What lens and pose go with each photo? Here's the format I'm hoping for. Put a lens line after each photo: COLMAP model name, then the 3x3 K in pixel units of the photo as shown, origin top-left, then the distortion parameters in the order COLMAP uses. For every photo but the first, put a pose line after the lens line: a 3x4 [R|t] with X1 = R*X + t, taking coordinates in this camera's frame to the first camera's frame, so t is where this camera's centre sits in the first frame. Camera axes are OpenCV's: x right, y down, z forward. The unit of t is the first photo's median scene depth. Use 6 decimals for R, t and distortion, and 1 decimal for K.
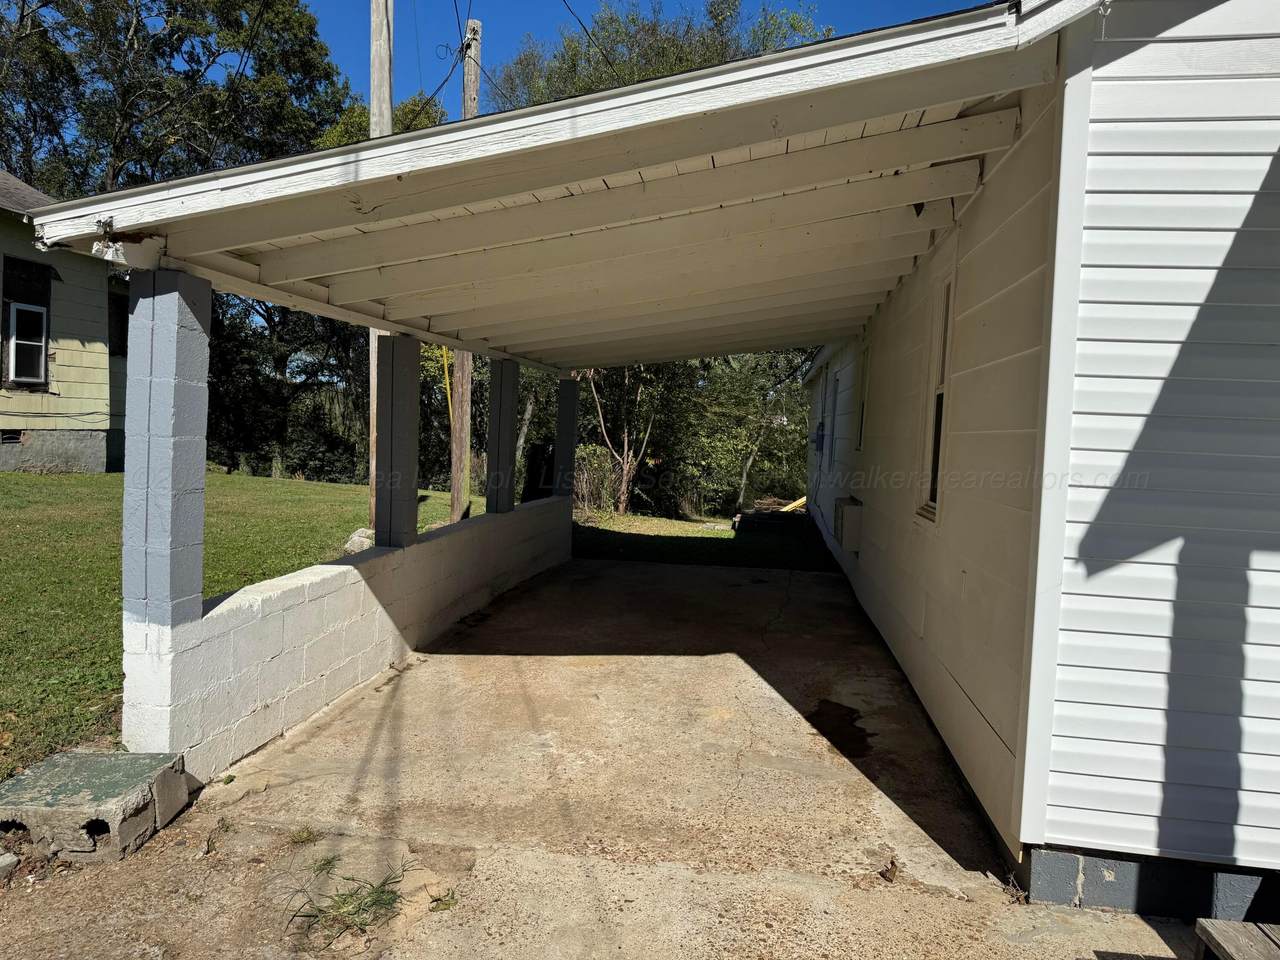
lens RADIAL K [[928.4, 0, 640.0], [0, 928.4, 480.0], [0, 0, 1]] dist [0.005159, 0.002603]
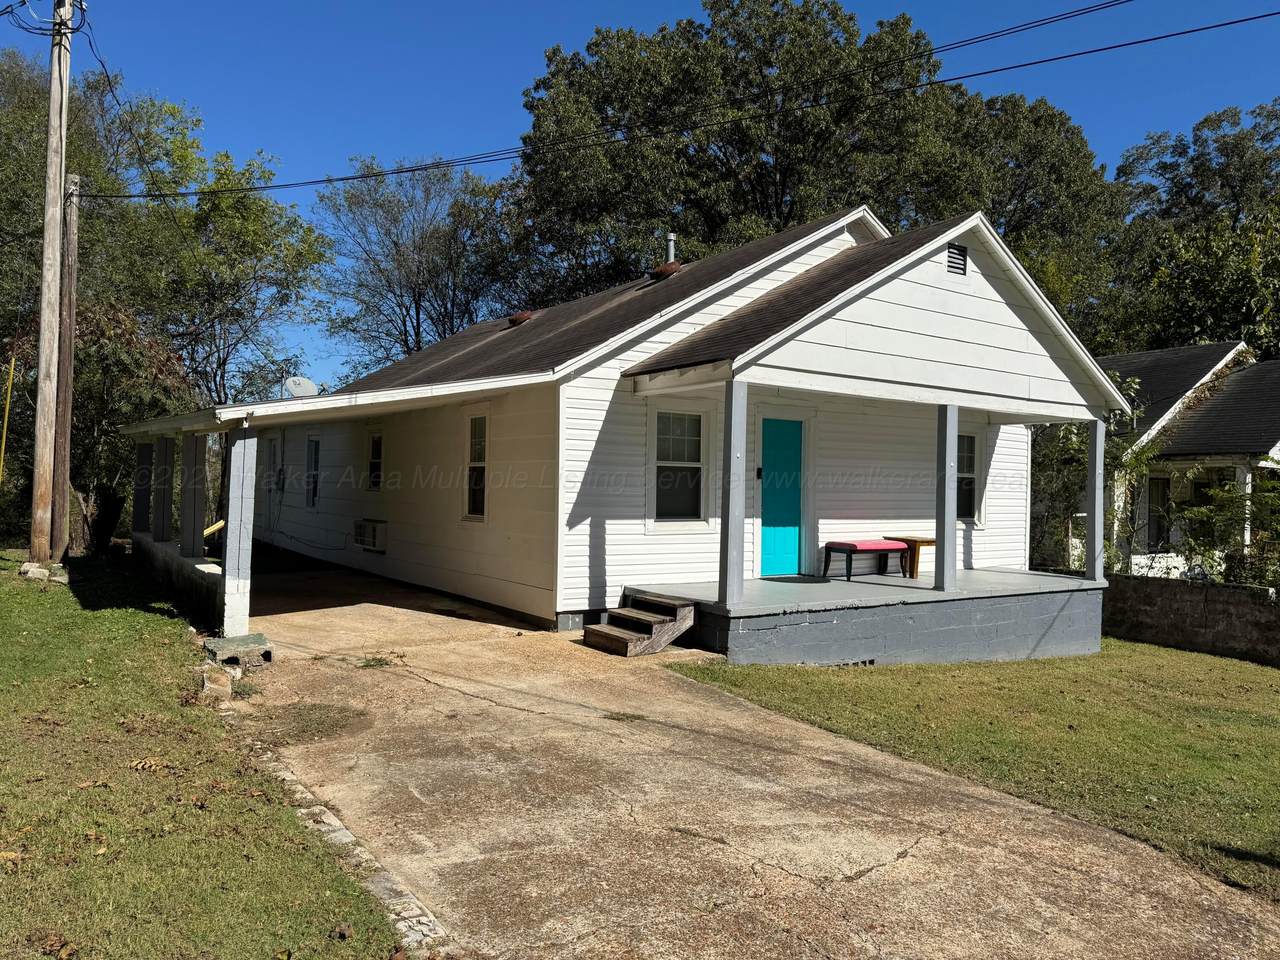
lens RADIAL K [[892.2, 0, 636.8], [0, 892.2, 512.0], [0, 0, 1]] dist [0.000821, -0.001101]
pose [[0.744596, -0.044392, 0.666038, -1.418540], [0.042644, 0.998911, 0.018905, -0.011067], [-0.666152, 0.014326, 0.745679, -1.508779]]
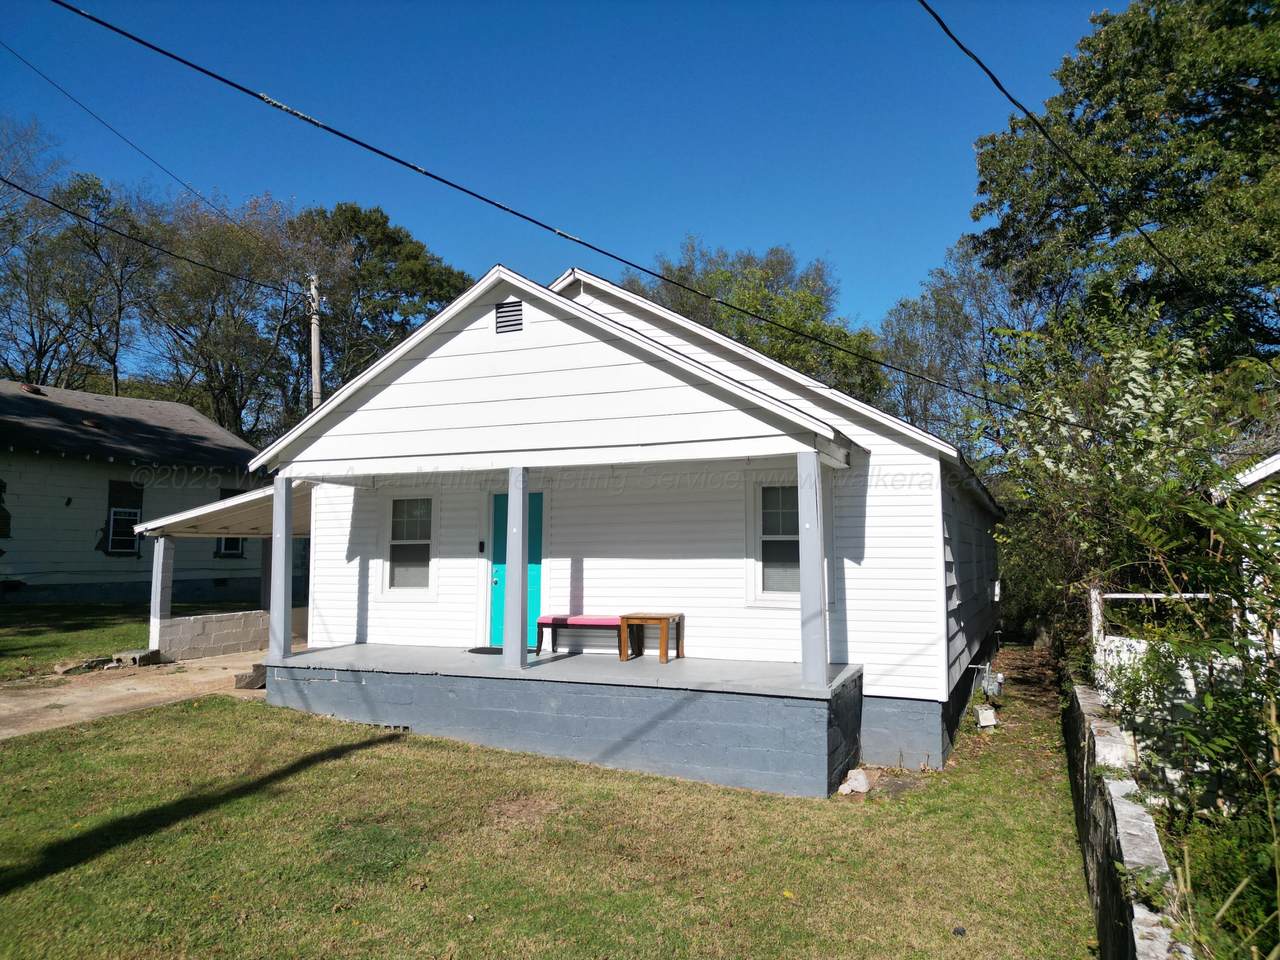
lens RADIAL K [[903.7, 0, 640.0], [0, 903.7, 480.0], [0, 0, 1]] dist [0.007918, -0.002124]
pose [[0.968023, -0.067590, -0.241586, 2.927749], [0.031674, 0.988244, -0.149569, 0.238769], [0.248855, 0.137134, 0.958783, -2.754054]]
